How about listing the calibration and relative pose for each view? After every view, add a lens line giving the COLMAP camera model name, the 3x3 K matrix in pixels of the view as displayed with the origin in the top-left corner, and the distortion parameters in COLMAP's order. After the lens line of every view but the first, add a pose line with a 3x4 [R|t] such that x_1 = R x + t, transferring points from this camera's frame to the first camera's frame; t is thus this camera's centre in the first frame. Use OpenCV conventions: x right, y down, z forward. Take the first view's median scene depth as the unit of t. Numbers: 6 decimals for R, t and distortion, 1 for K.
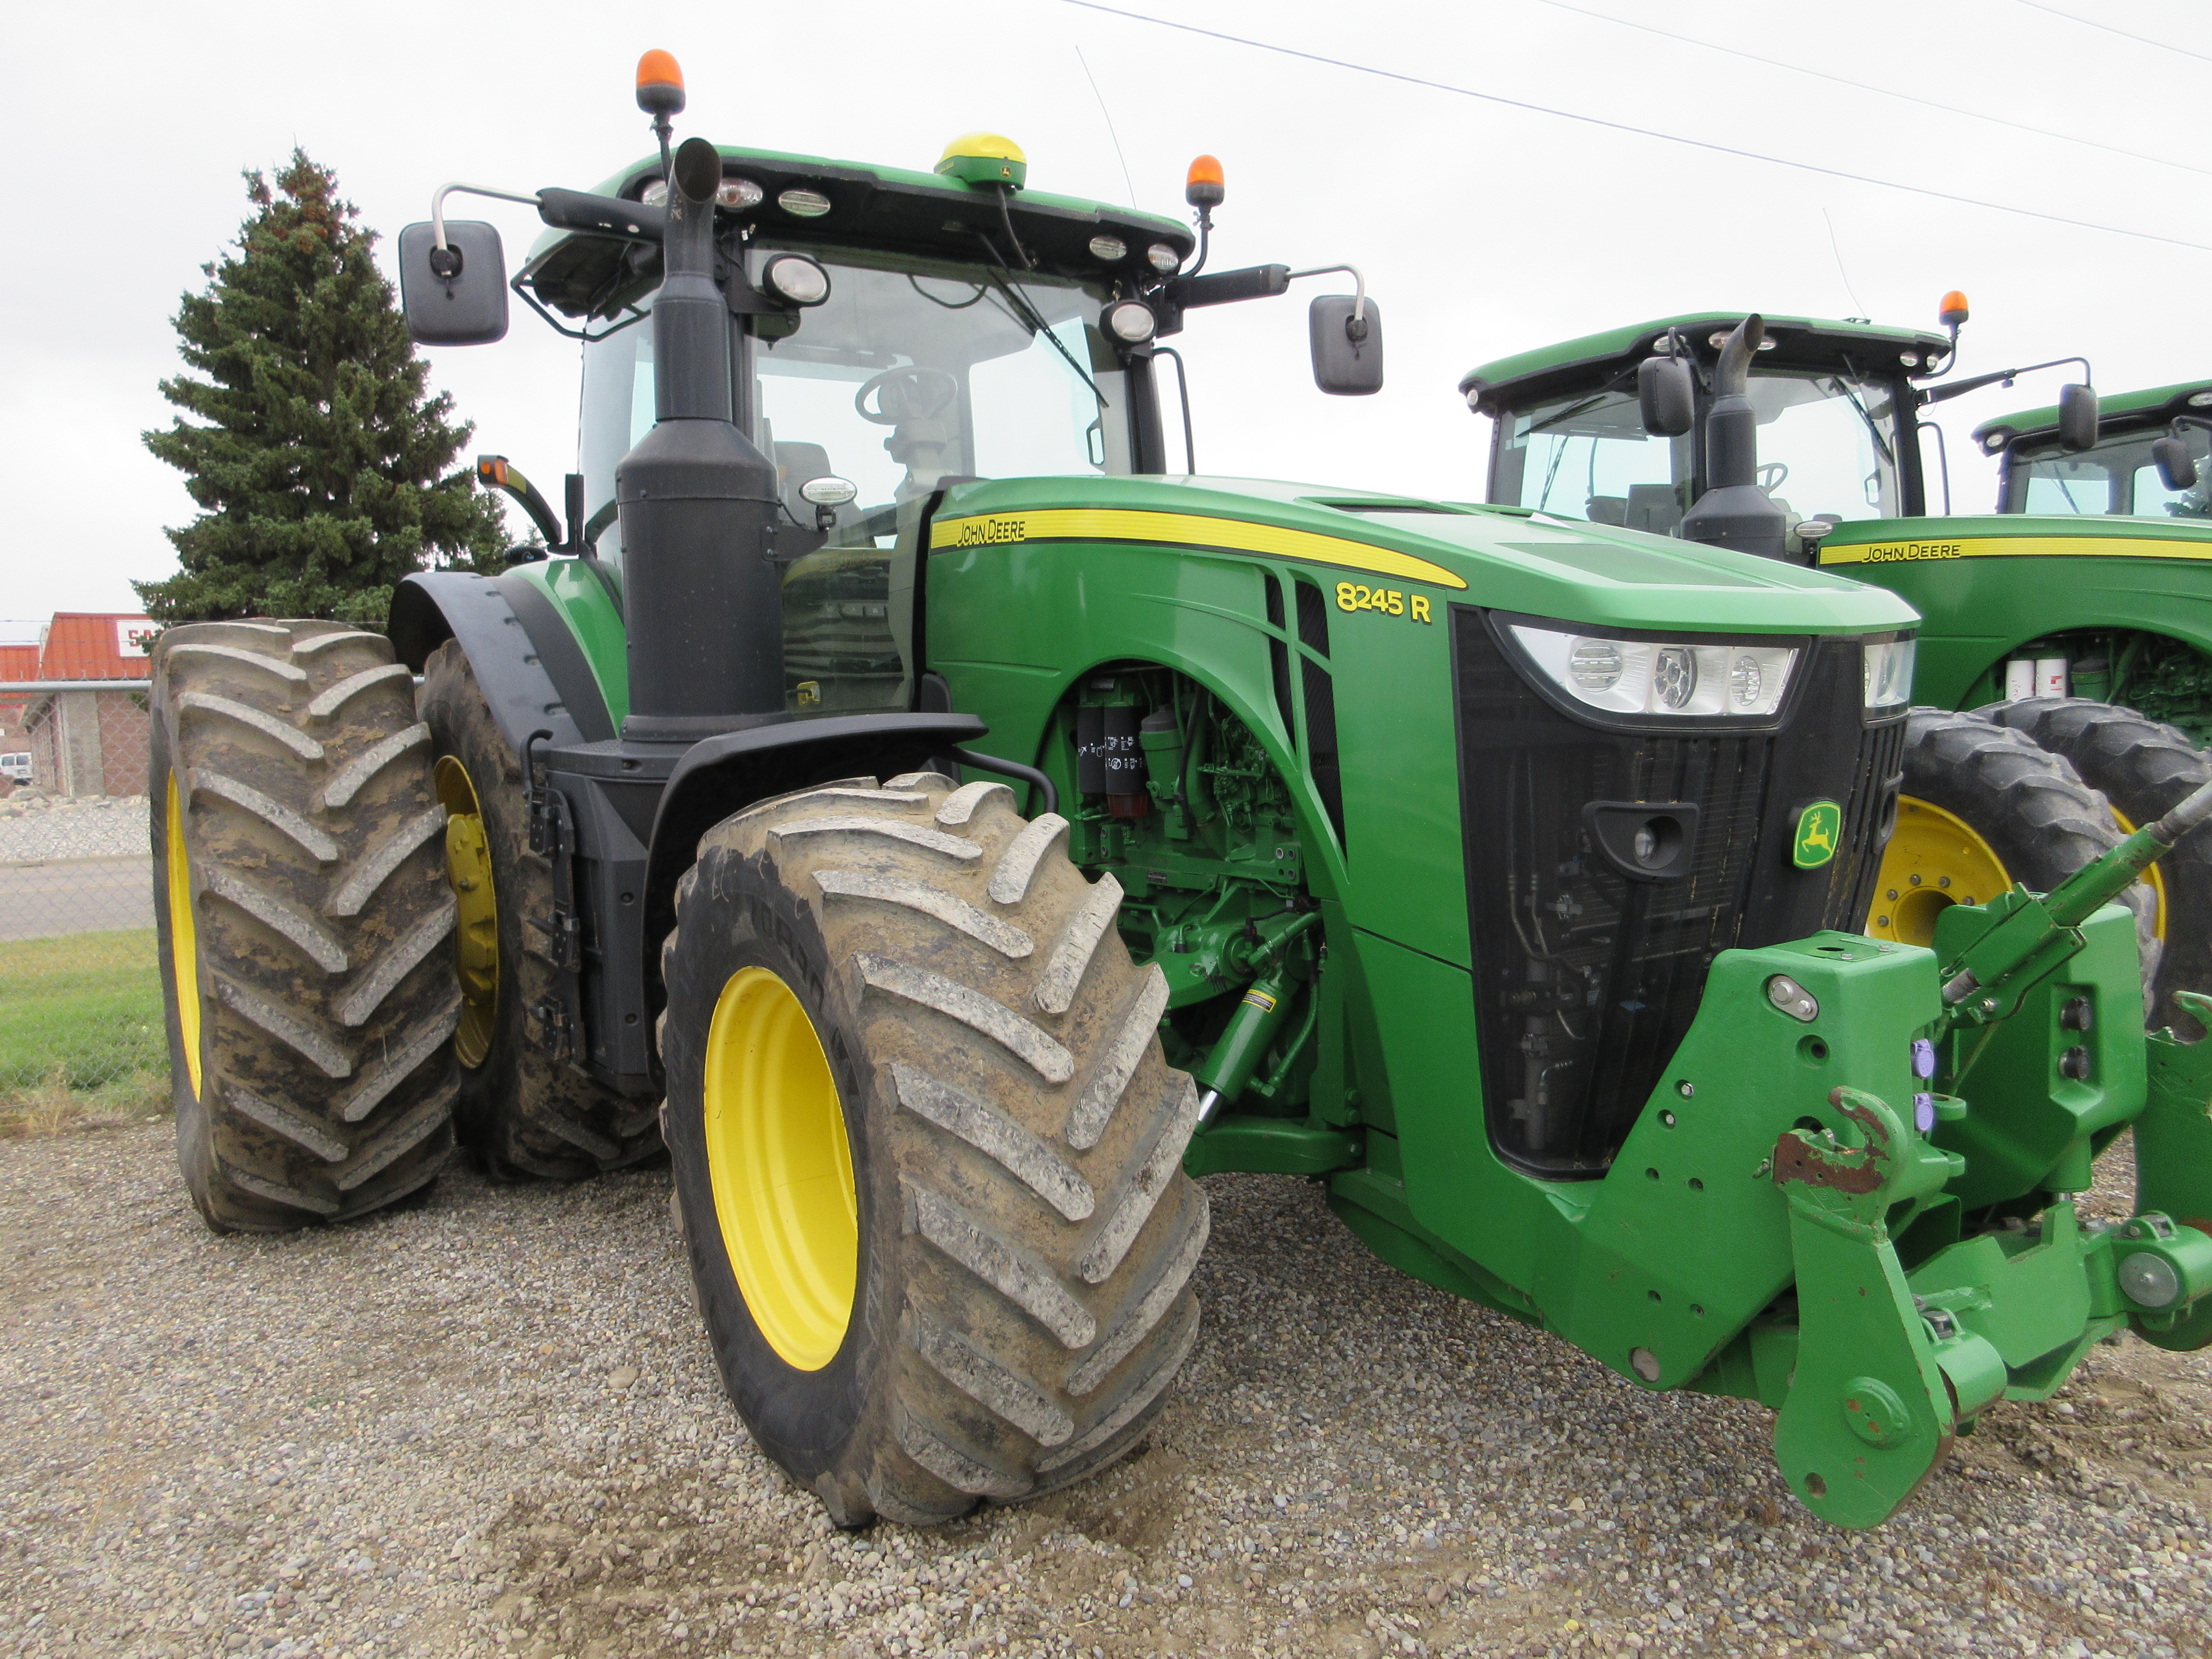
lens RADIAL K [[1687.7, 0, 1110.6], [0, 1687.7, 862.3], [0, 0, 1]] dist [0.026387, -0.019793]
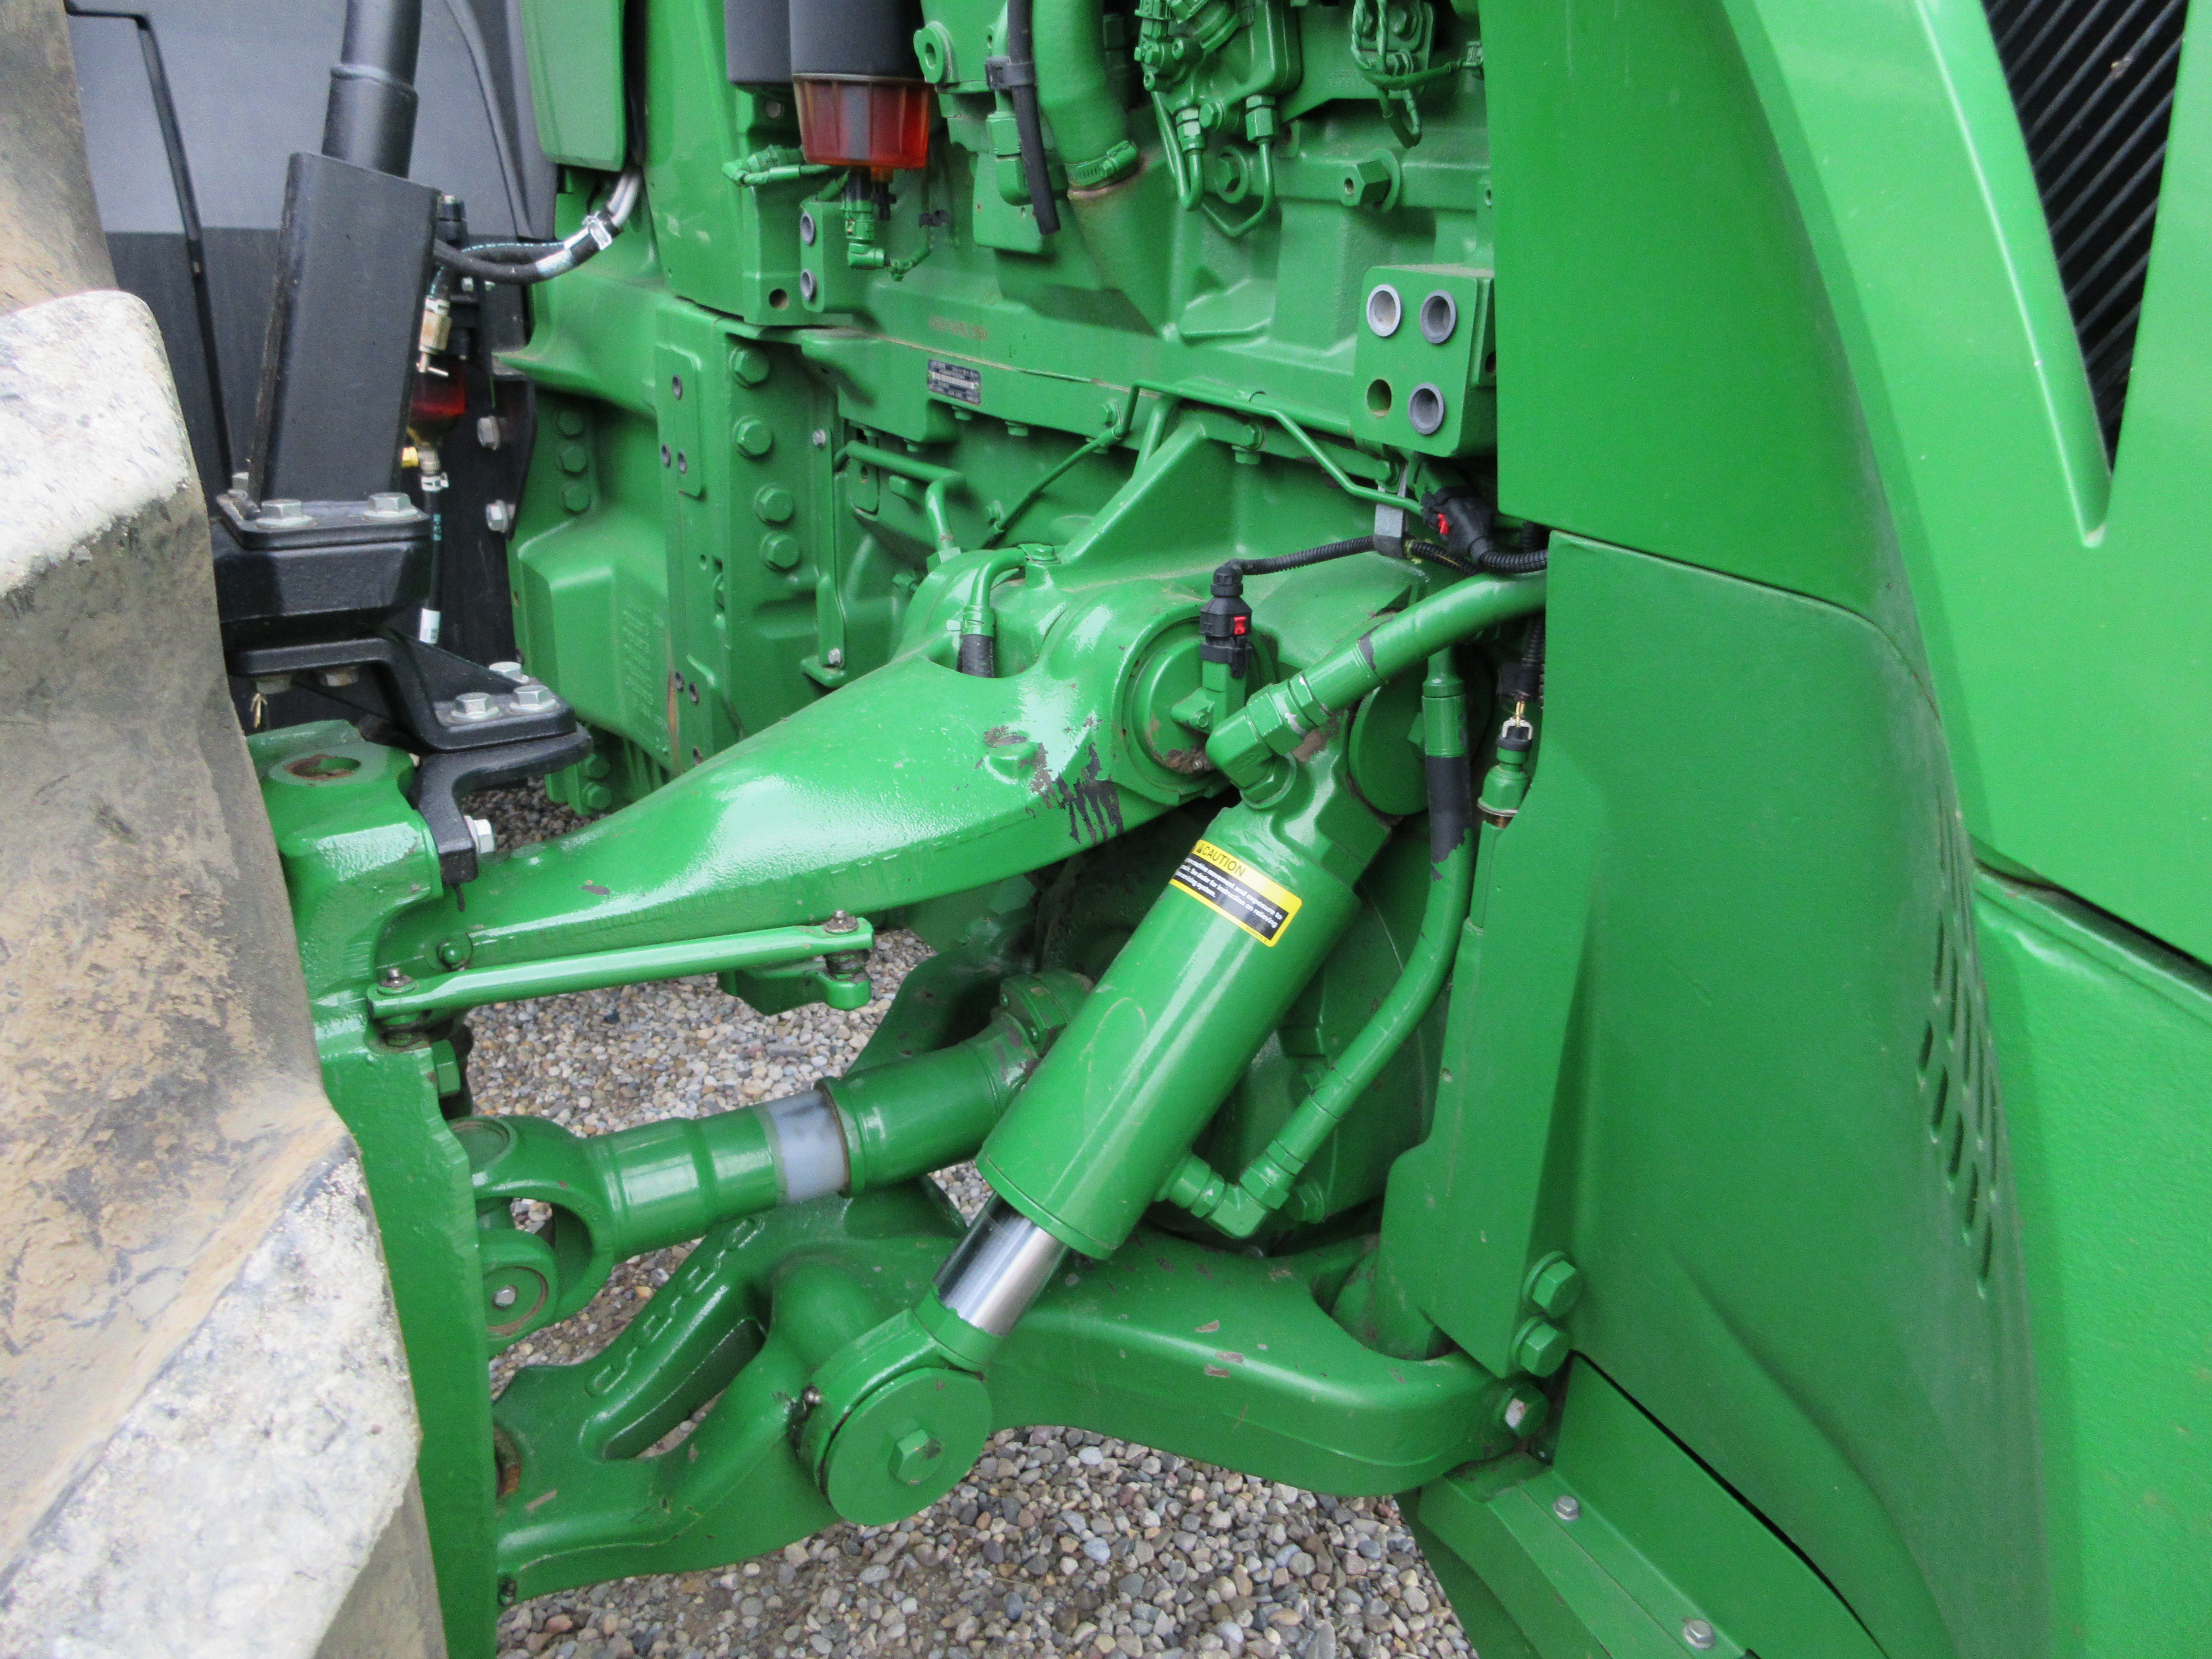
lens RADIAL K [[1641.0, 0, 1106.0], [0, 1641.0, 829.5], [0, 0, 1]] dist [0.005434, 0.000360]
pose [[0.997651, 0.065446, 0.020245, 0.050003], [-0.068488, 0.959527, 0.273160, 0.003347], [-0.001548, -0.273905, 0.961755, 0.612250]]
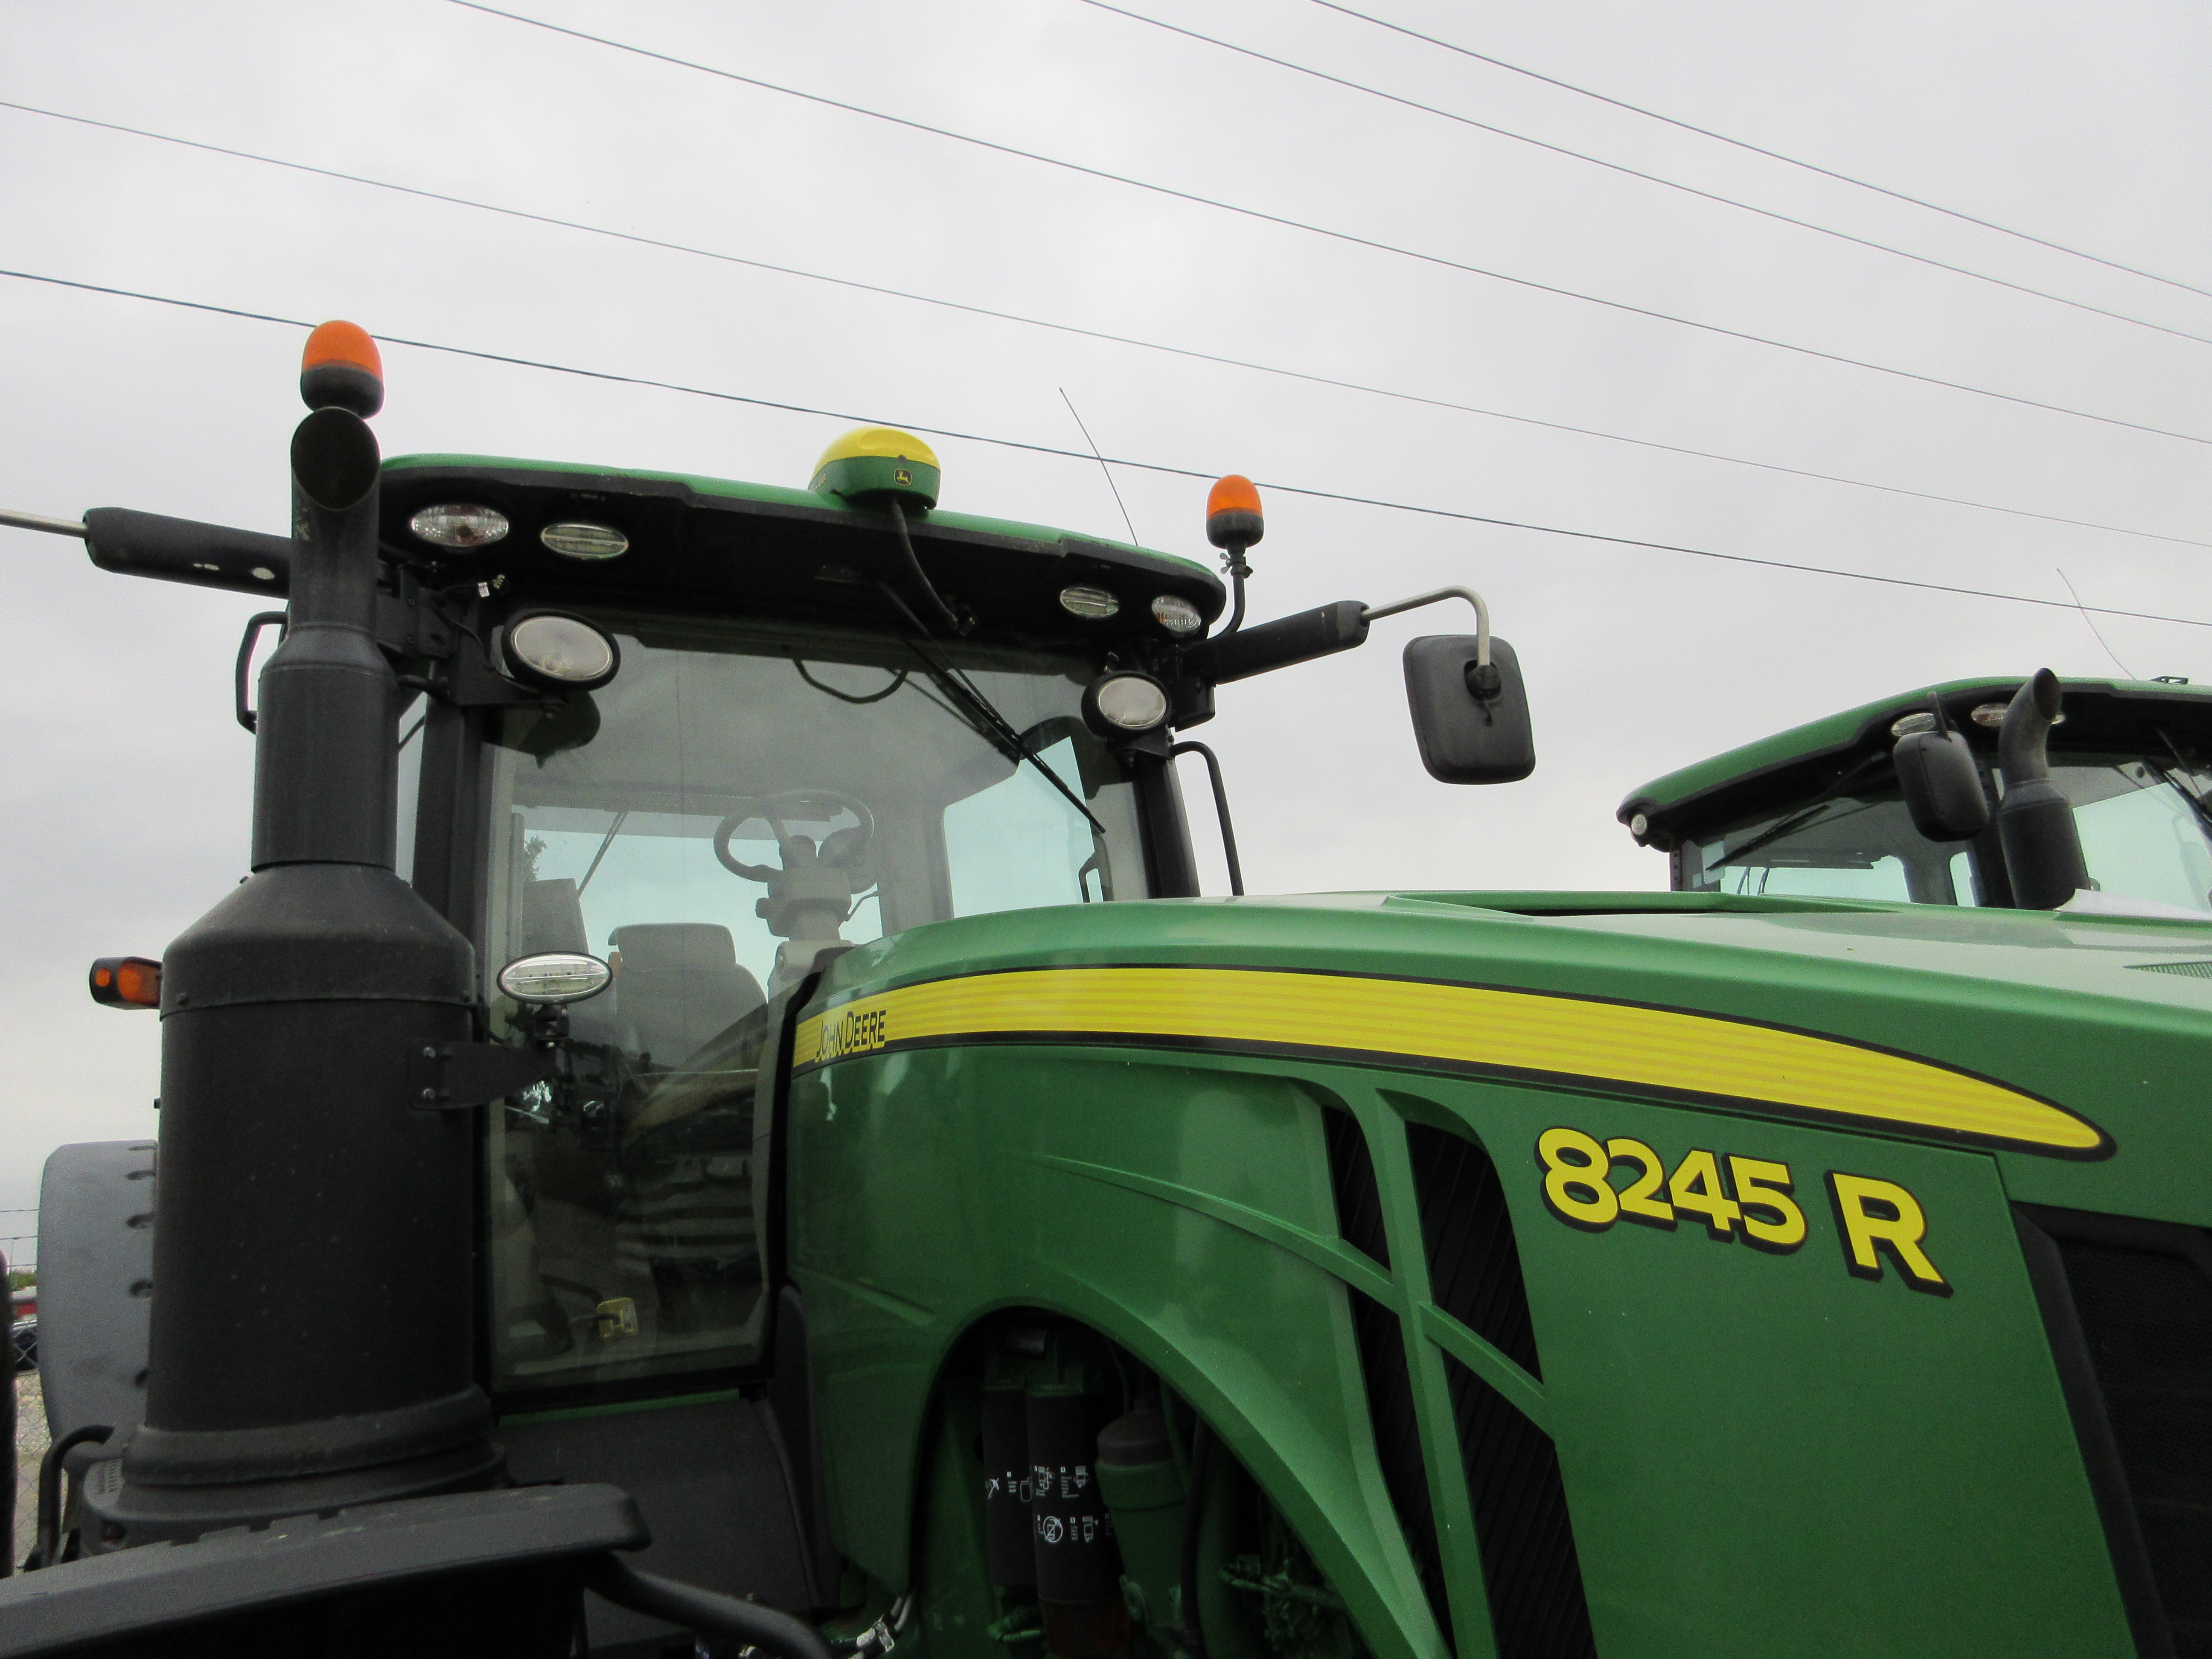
lens RADIAL K [[1644.9, 0, 1105.9], [0, 1644.9, 865.7], [0, 0, 1]] dist [0.034708, -0.052939]
pose [[0.994521, -0.067228, -0.080057, 0.056743], [0.041249, 0.956015, -0.290403, -0.087604], [0.096059, 0.285509, 0.953550, 0.474235]]
